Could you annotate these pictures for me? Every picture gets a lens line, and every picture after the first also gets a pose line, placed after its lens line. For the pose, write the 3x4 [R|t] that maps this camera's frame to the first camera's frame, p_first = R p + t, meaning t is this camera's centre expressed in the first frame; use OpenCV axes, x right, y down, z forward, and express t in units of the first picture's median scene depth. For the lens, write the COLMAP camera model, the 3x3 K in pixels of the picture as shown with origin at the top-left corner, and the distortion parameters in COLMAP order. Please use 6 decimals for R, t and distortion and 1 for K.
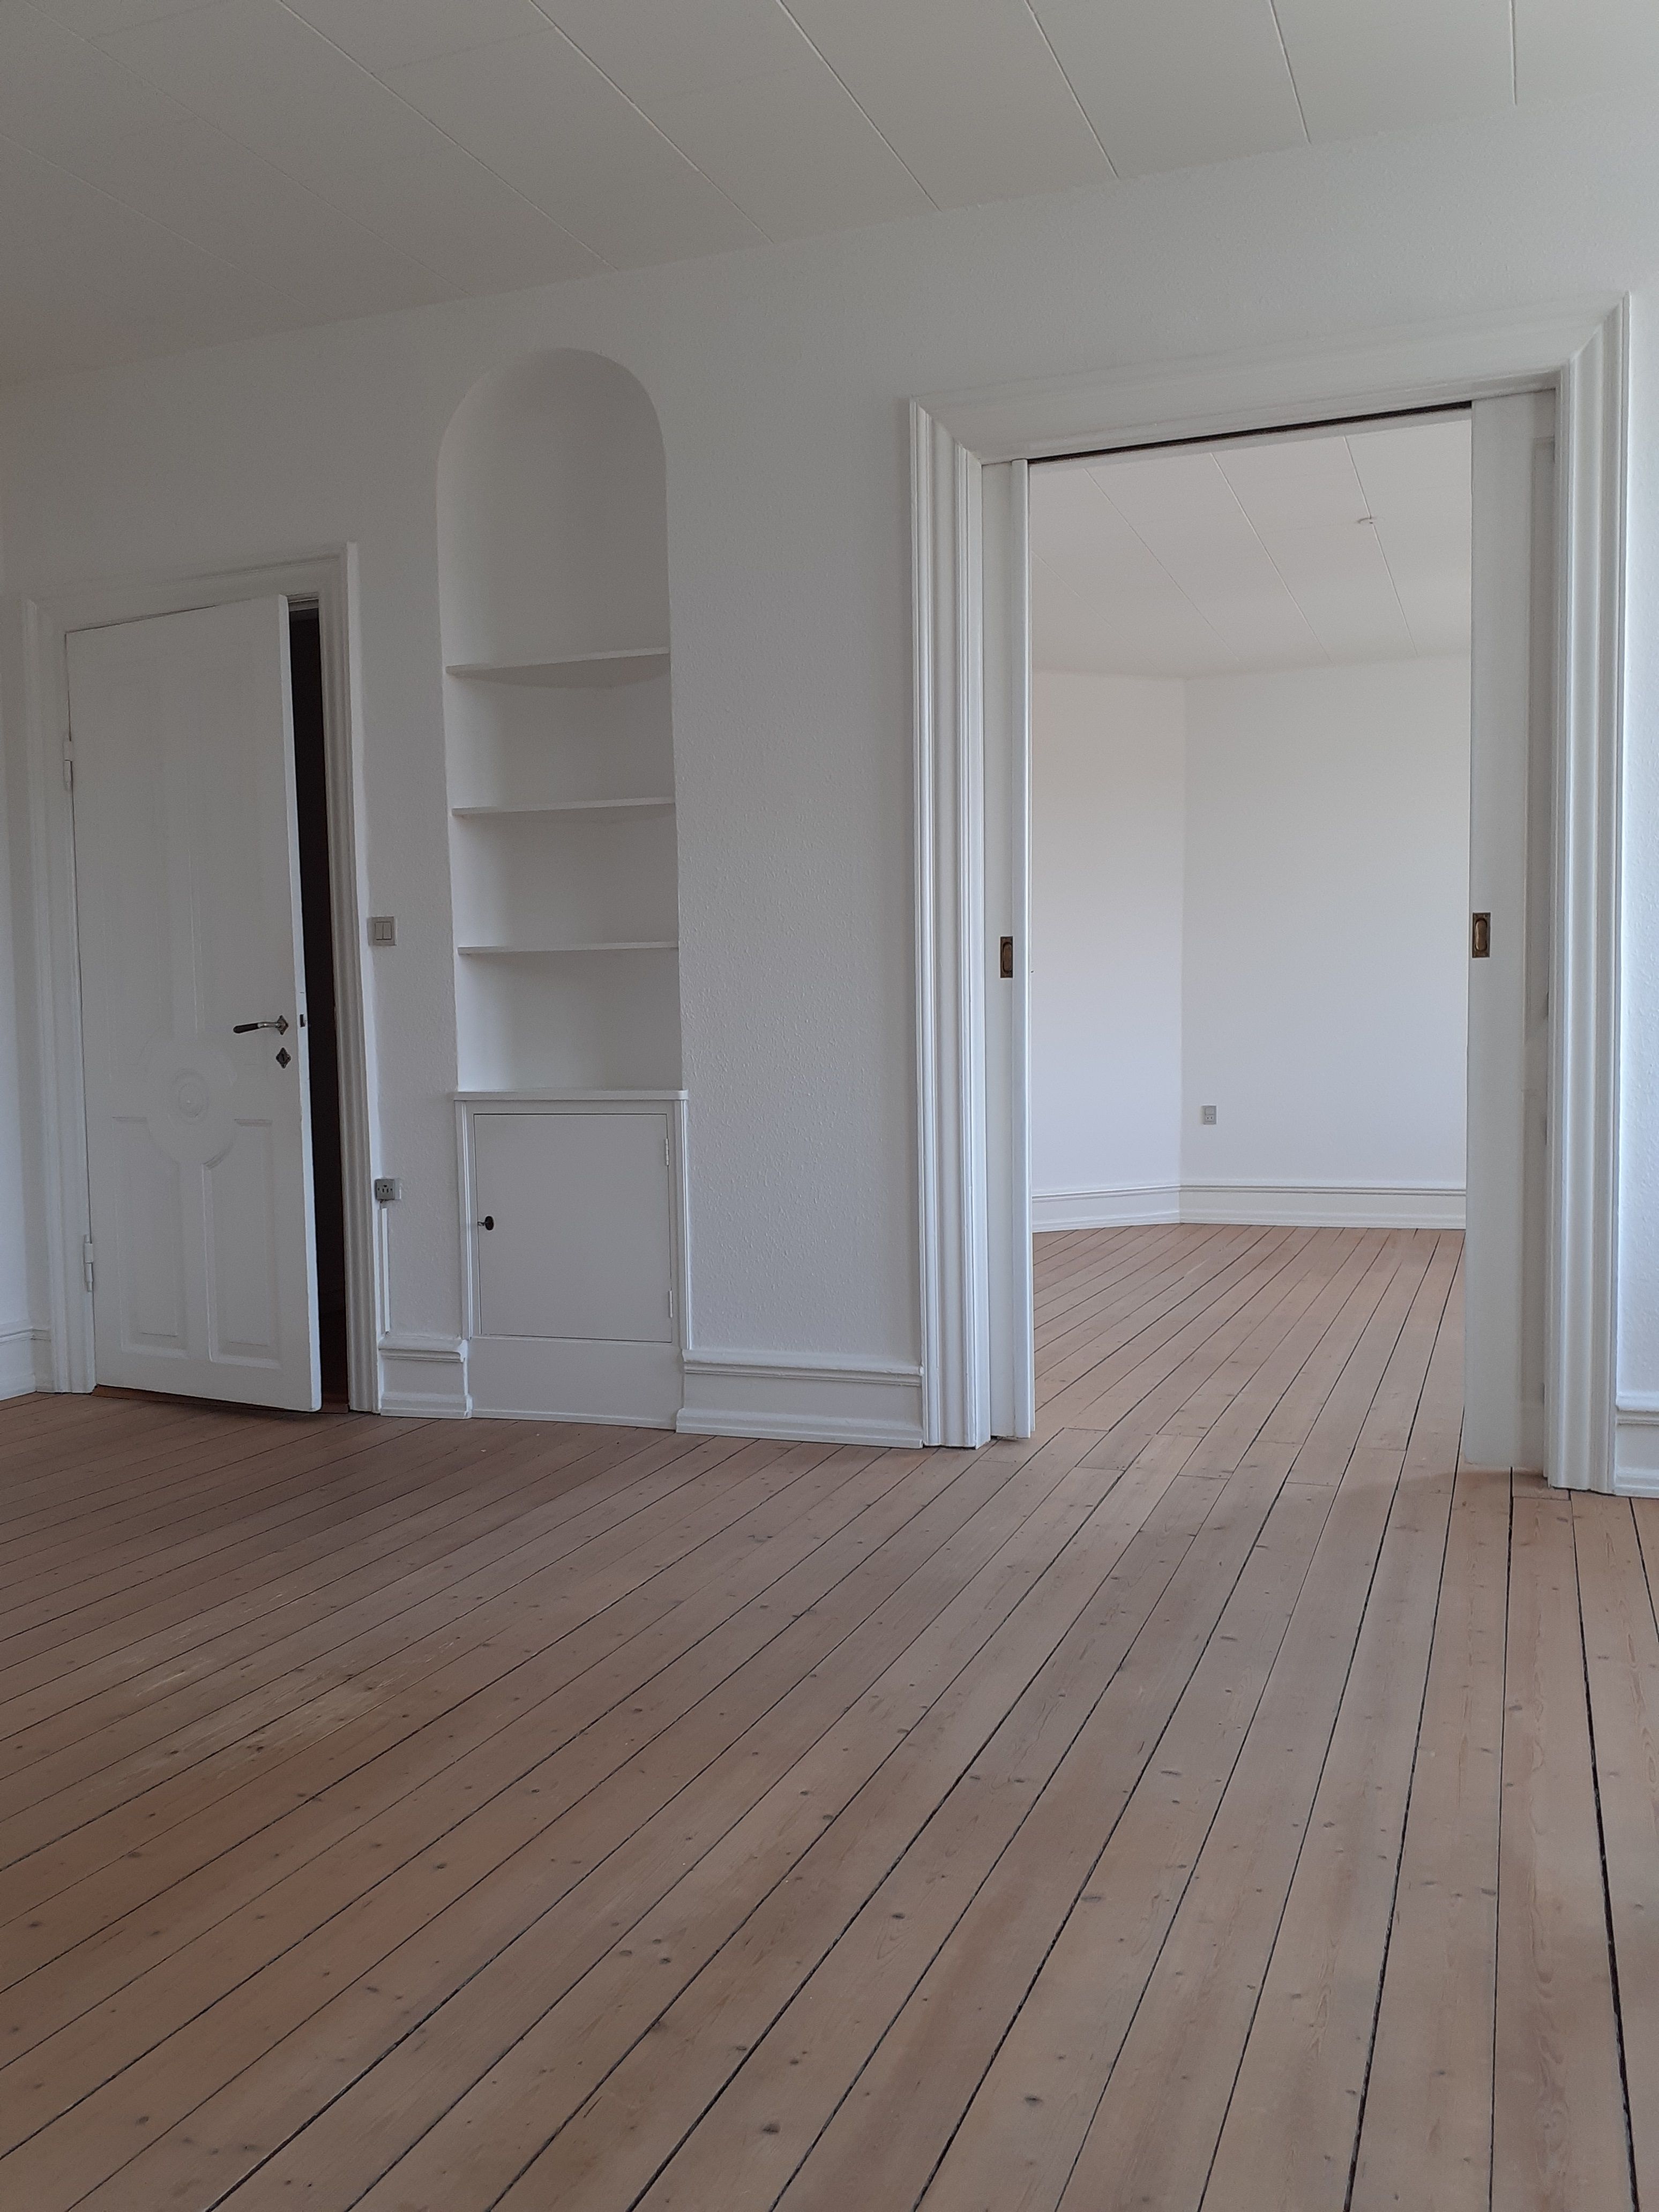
lens RADIAL K [[1807.0, 0, 826.6], [0, 1807.0, 1122.5], [0, 0, 1]] dist [0.045589, -0.022772]
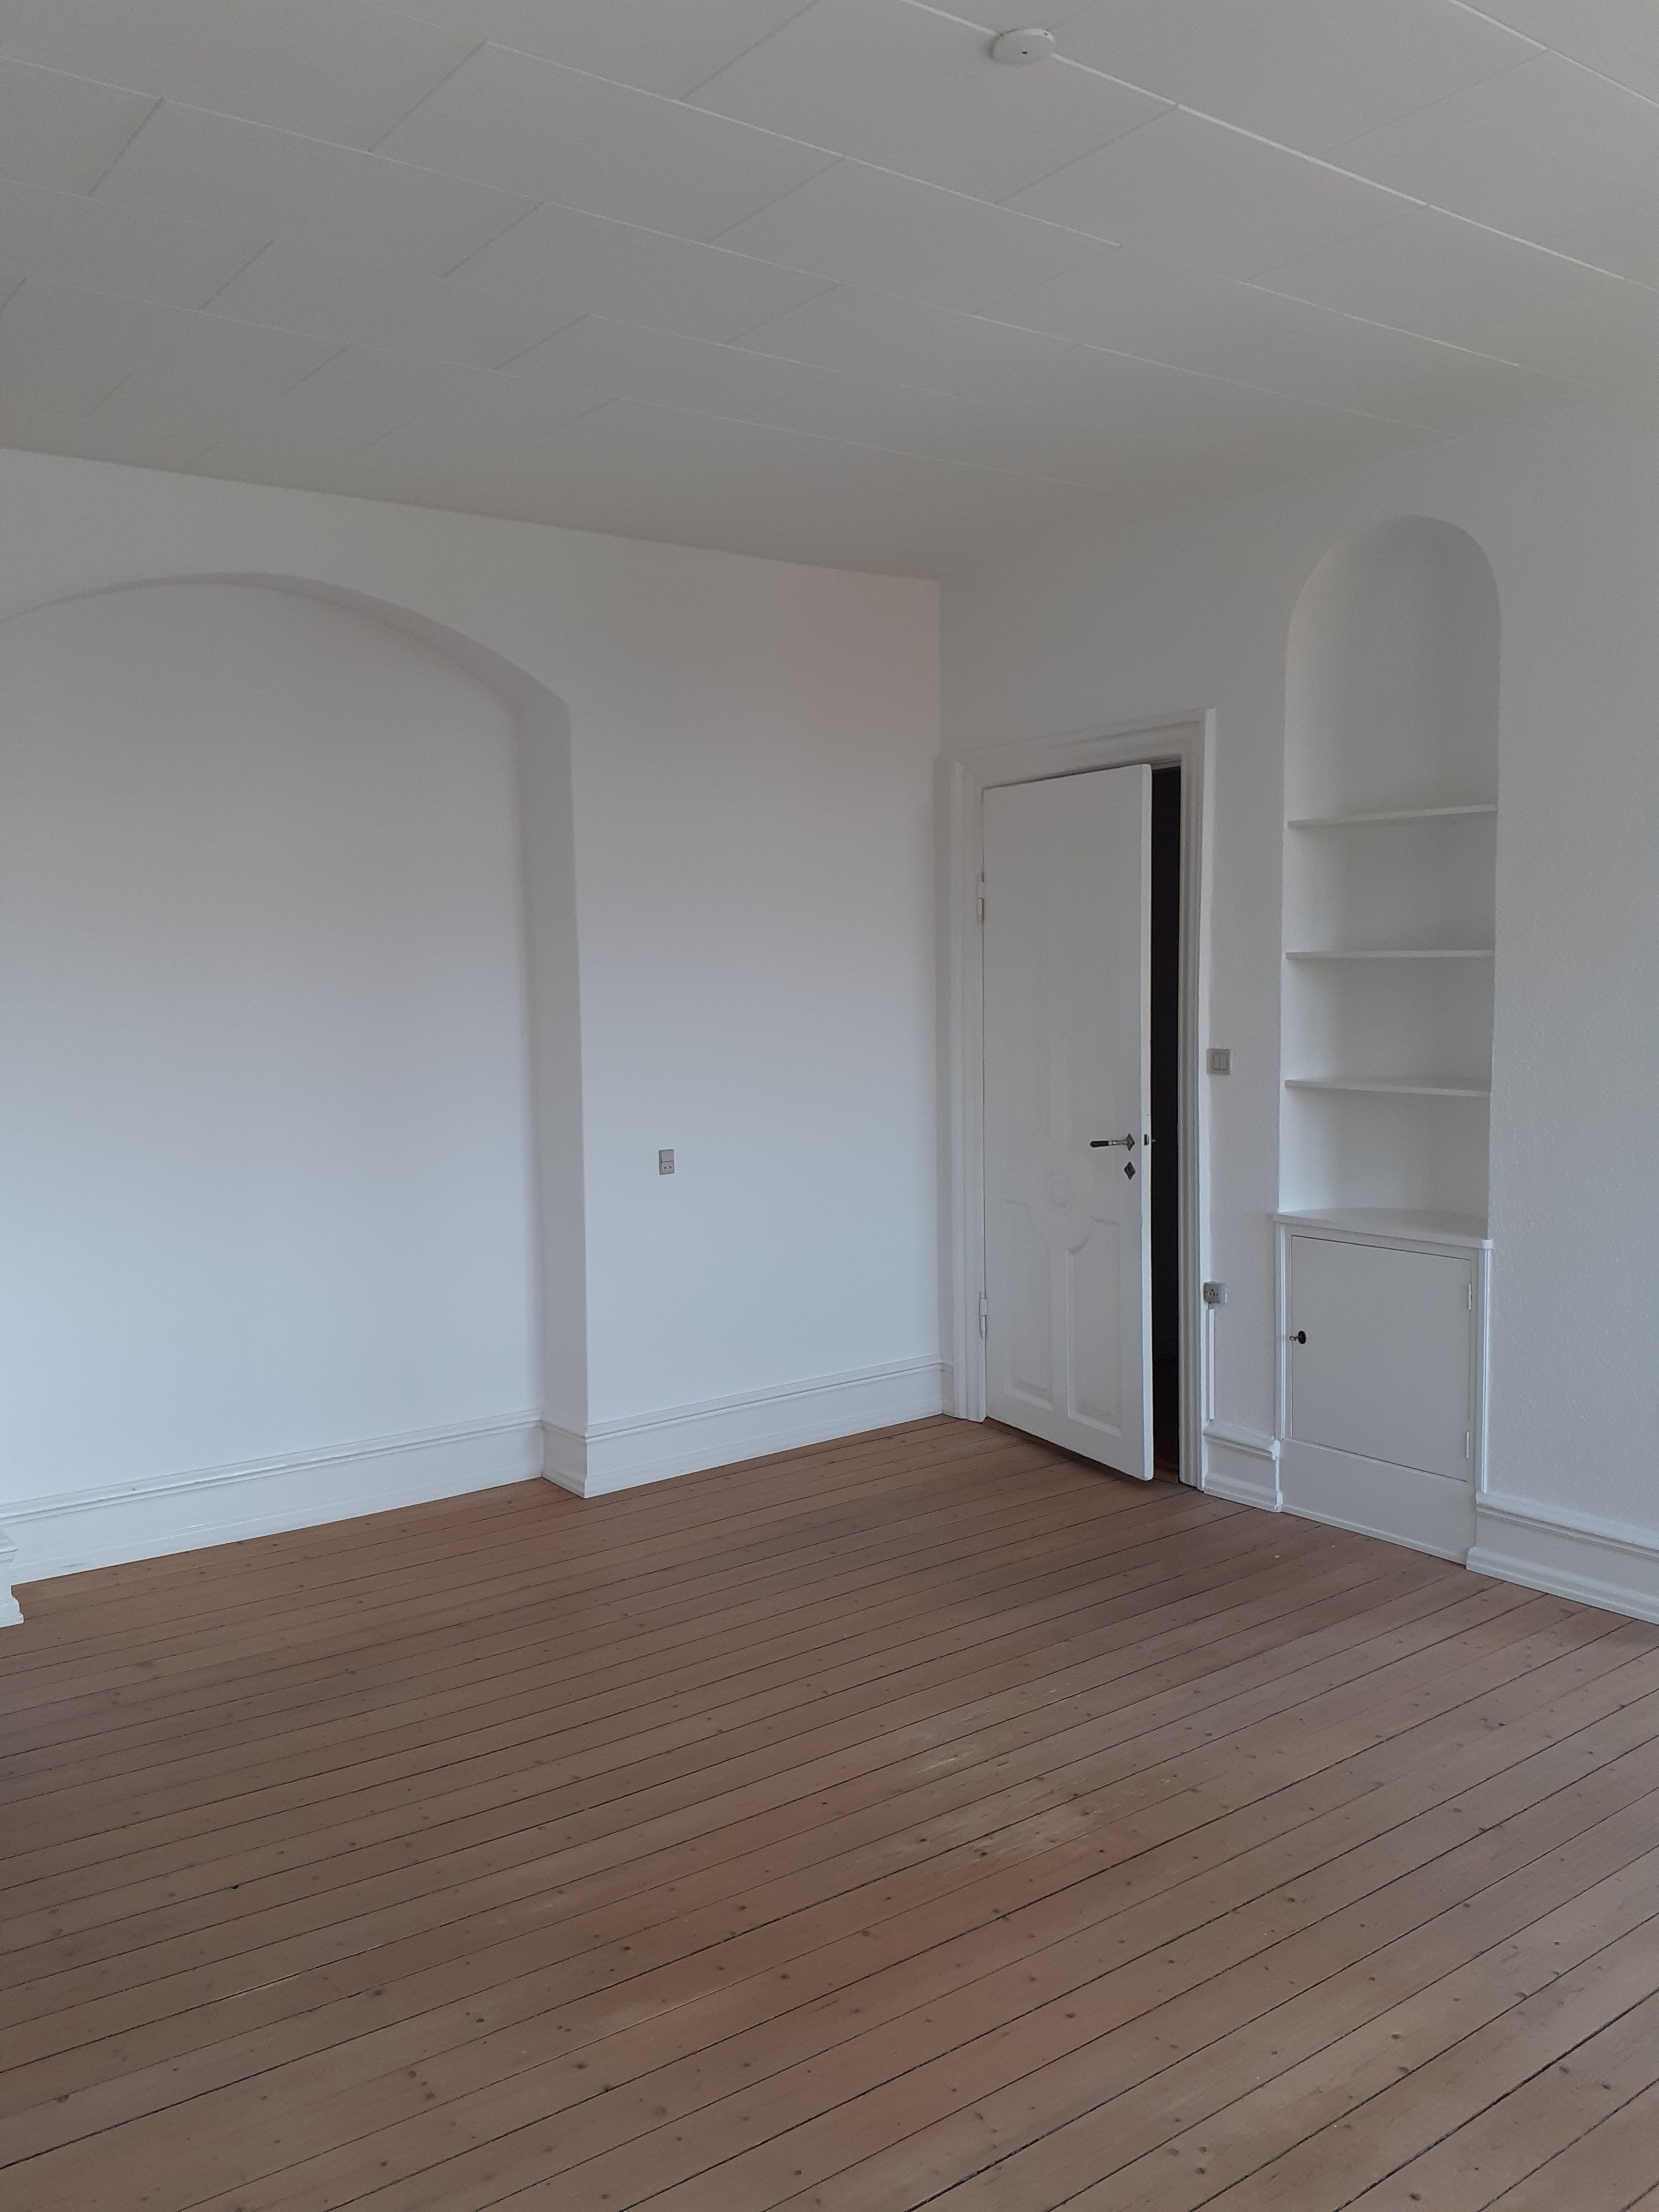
lens RADIAL K [[1807.0, 0, 837.1], [0, 1807.0, 1098.2], [0, 0, 1]] dist [0.045589, -0.022772]
pose [[0.863386, 0.046399, -0.502406, 0.116318], [-0.033197, 0.998829, 0.035195, -0.121638], [0.503451, -0.013708, 0.863915, -0.076158]]
